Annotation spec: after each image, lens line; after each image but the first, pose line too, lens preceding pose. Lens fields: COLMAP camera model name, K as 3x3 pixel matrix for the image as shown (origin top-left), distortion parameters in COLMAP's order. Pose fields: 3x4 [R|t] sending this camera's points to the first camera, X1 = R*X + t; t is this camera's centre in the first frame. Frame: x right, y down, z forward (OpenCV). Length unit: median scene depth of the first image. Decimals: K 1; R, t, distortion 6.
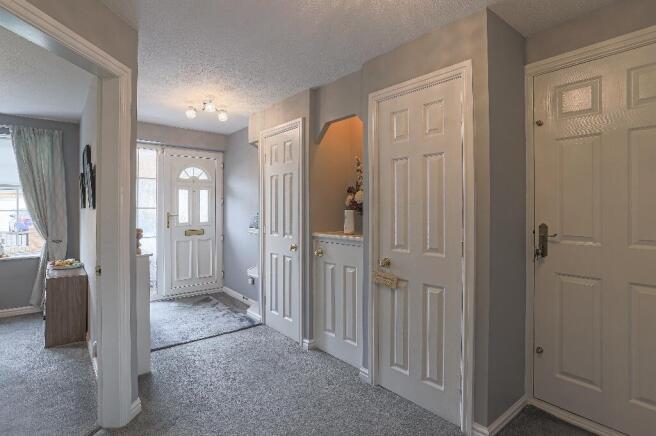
lens RADIAL K [[333.1, 0, 309.6], [0, 333.1, 204.9], [0, 0, 1]] dist [-0.028953, 0.002866]
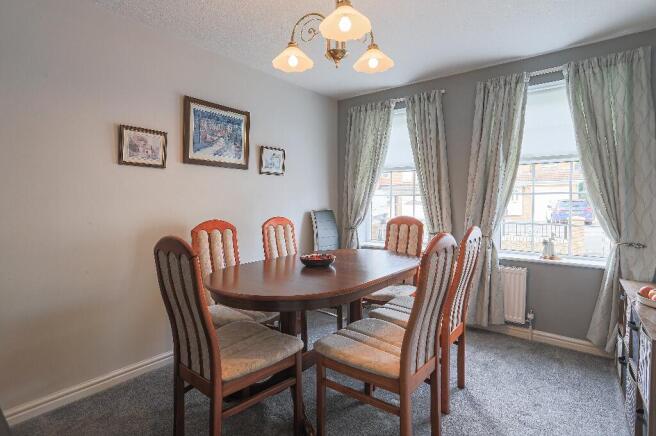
lens RADIAL K [[333.1, 0, 327.6], [0, 333.1, 216.8], [0, 0, 1]] dist [-0.028953, 0.002866]
pose [[0.166881, 0.027288, -0.985599, -0.319387], [-0.010978, 0.999606, 0.025817, 0.053377], [0.985916, 0.006512, 0.167115, 0.394499]]
